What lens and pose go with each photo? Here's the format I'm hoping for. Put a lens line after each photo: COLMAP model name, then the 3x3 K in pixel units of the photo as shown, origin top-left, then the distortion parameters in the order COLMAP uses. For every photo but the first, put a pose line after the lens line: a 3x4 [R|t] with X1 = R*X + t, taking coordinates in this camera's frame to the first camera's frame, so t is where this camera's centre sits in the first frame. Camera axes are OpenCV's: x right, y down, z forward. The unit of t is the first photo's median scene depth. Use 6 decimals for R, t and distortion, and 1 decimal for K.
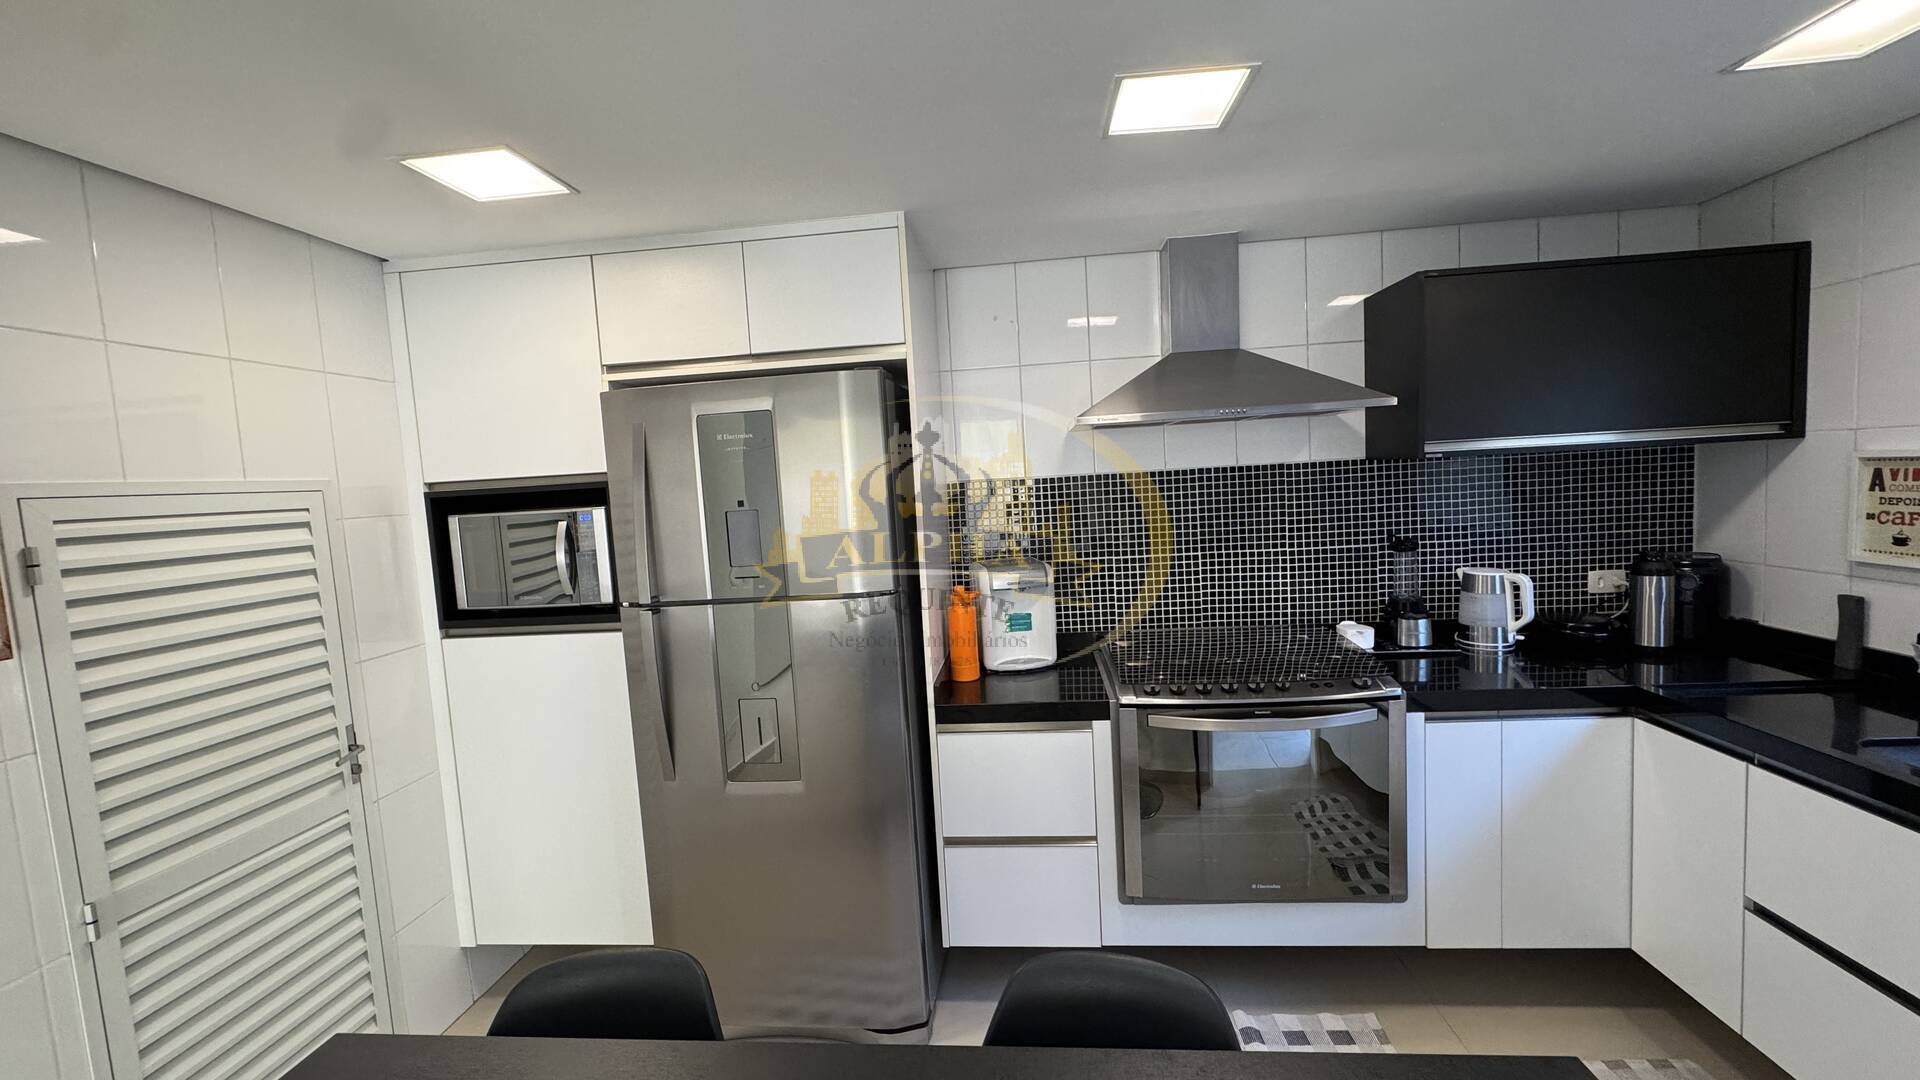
lens RADIAL K [[763.6, 0, 960.6], [0, 763.6, 539.6], [0, 0, 1]] dist [-0.003188, 0.000197]
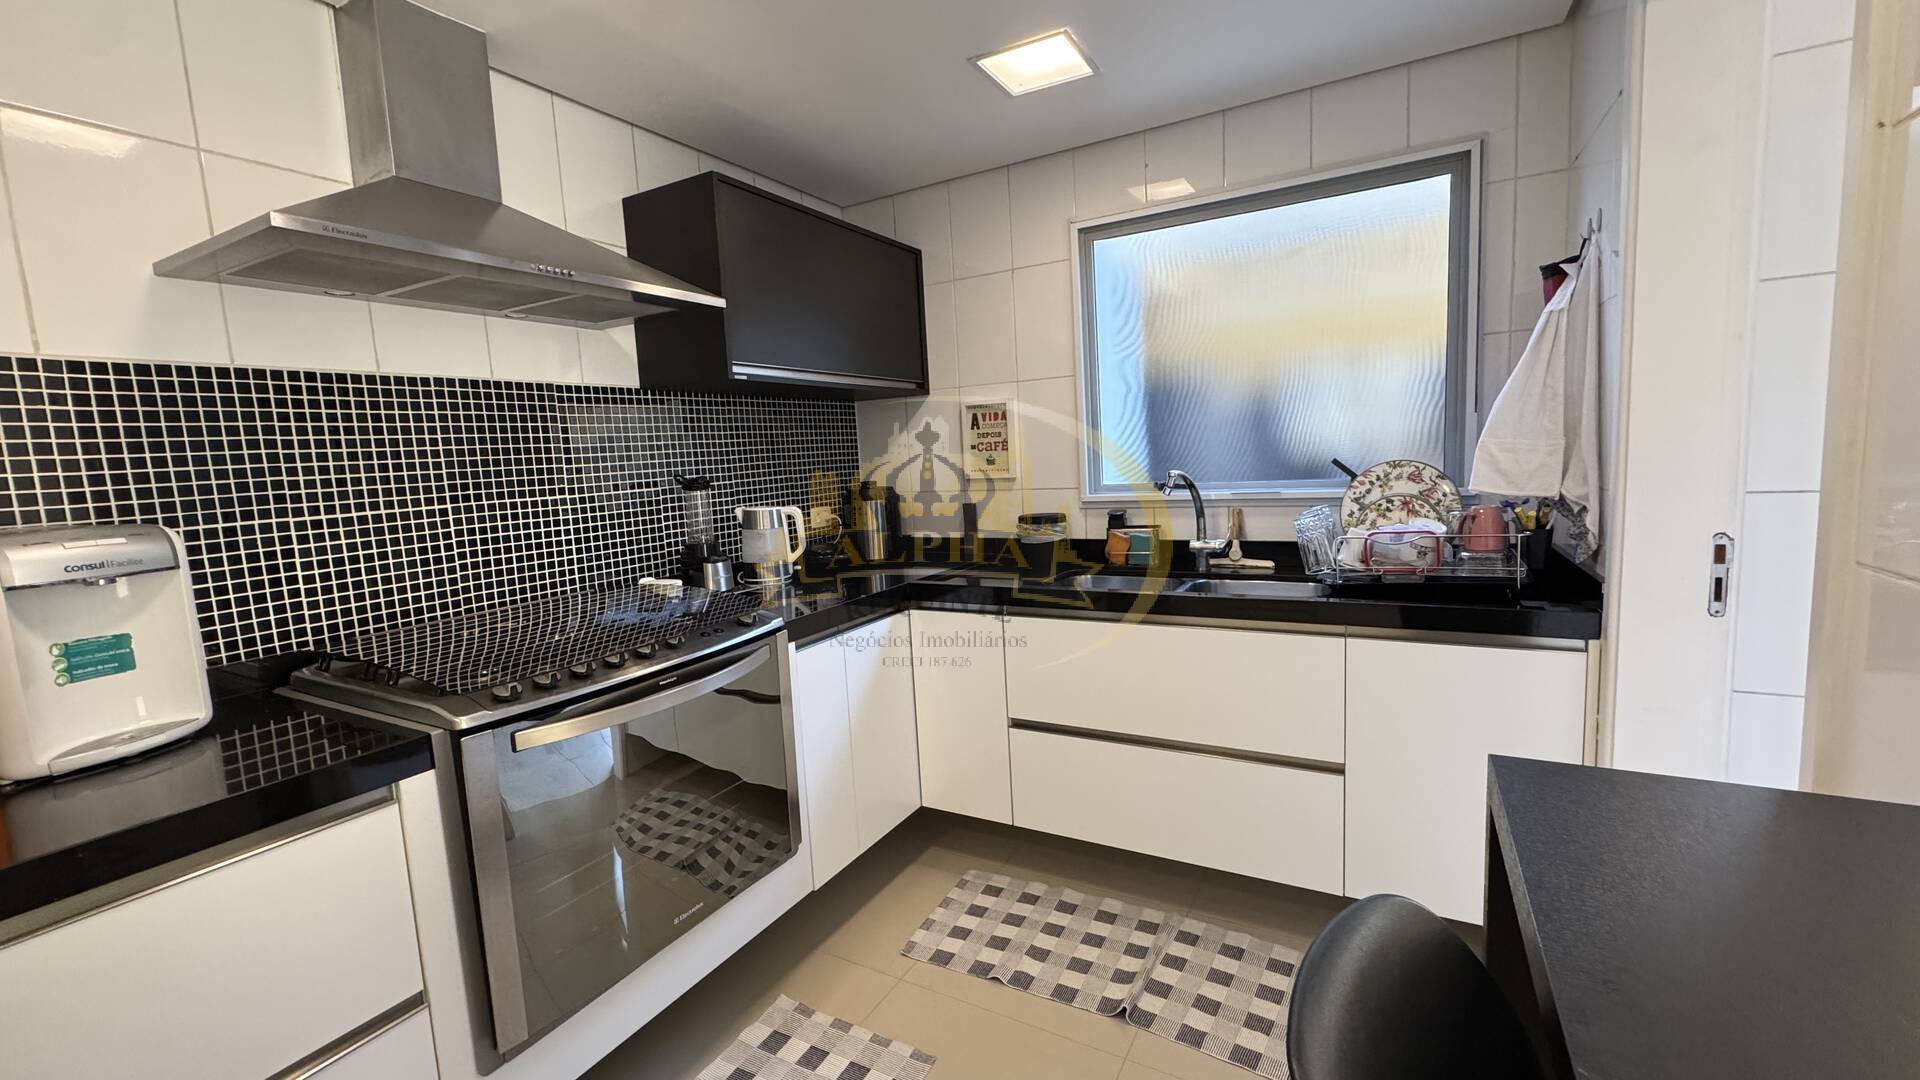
lens RADIAL K [[763.6, 0, 958.2], [0, 763.6, 542.0], [0, 0, 1]] dist [-0.003188, 0.000197]
pose [[0.408322, -0.070598, 0.910104, -0.136740], [0.104217, 0.994091, 0.030355, 0.090403], [-0.906869, 0.082454, 0.413267, 0.387429]]
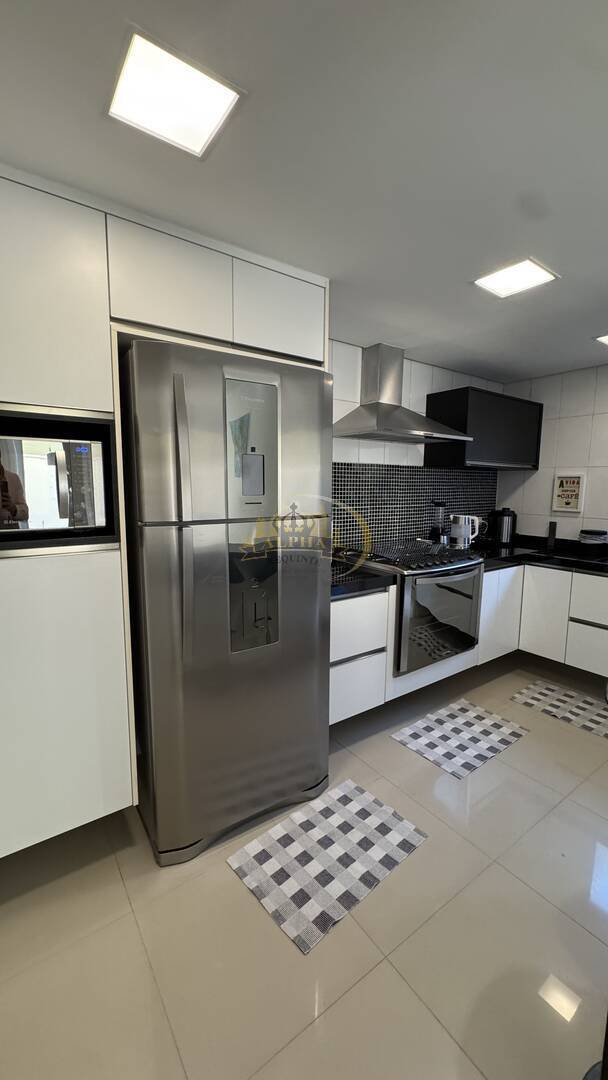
lens RADIAL K [[429.5, 0, 304.6], [0, 429.5, 541.0], [0, 0, 1]] dist [-0.003188, 0.000197]
pose [[0.753849, -0.021865, 0.656684, -0.664678], [0.002440, 0.999532, 0.030479, 0.086957], [-0.657043, -0.021375, 0.753550, 0.313199]]
